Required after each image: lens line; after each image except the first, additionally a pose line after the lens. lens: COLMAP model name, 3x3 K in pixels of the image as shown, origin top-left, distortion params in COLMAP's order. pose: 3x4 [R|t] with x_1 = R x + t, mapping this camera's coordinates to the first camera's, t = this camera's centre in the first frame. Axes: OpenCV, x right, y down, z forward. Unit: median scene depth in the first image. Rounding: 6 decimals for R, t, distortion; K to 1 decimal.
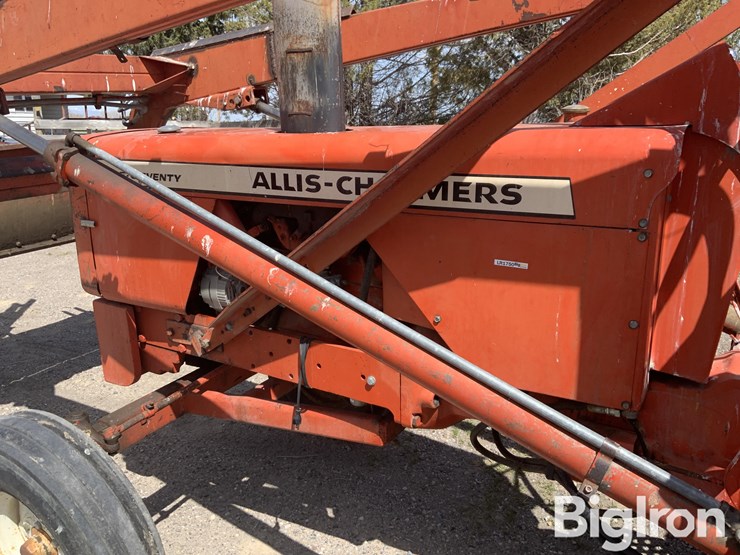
lens RADIAL K [[611.8, 0, 369.9], [0, 611.8, 285.0], [0, 0, 1]] dist [0.076654, -0.132616]
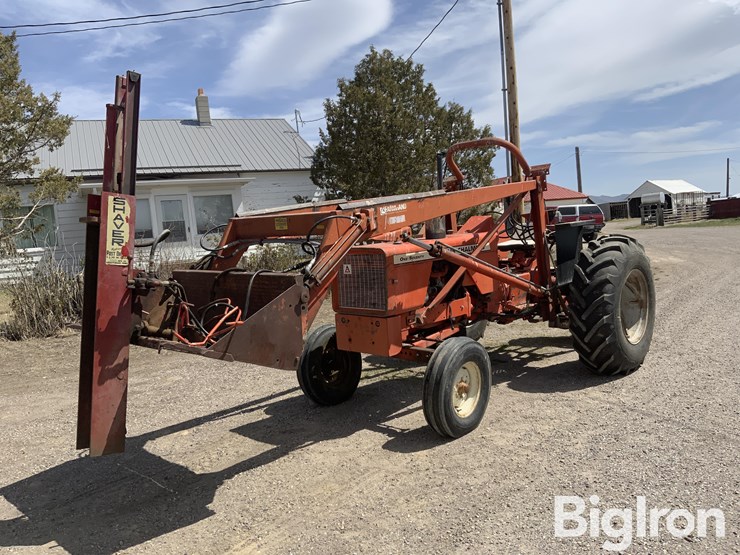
lens RADIAL K [[611.8, 0, 368.2], [0, 611.8, 282.4], [0, 0, 1]] dist [0.076654, -0.132616]
pose [[0.213674, -0.093785, 0.972393, -3.580289], [0.337321, 0.941242, 0.016658, -0.218114], [-0.916819, 0.324450, 0.232755, 0.680571]]
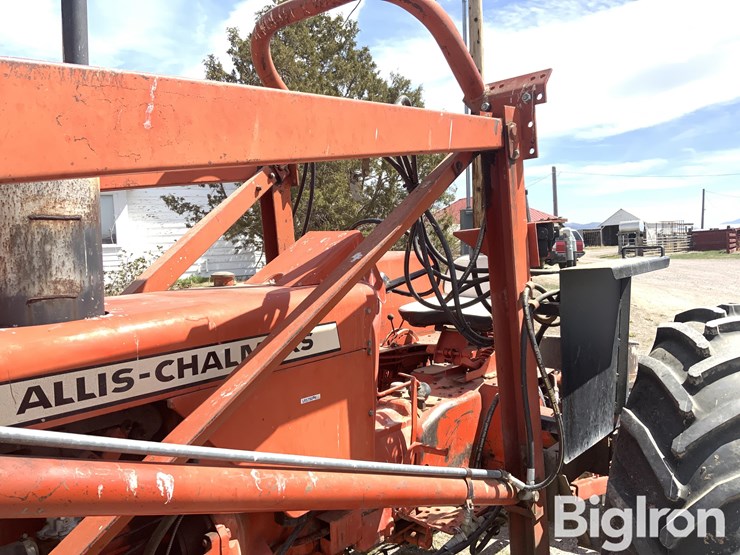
lens RADIAL K [[611.8, 0, 369.1], [0, 611.8, 274.0], [0, 0, 1]] dist [0.076654, -0.132616]
pose [[0.173138, -0.046554, 0.983797, -0.788577], [0.299469, 0.954076, -0.007556, -0.191619], [-0.938265, 0.295925, 0.179129, 0.522133]]
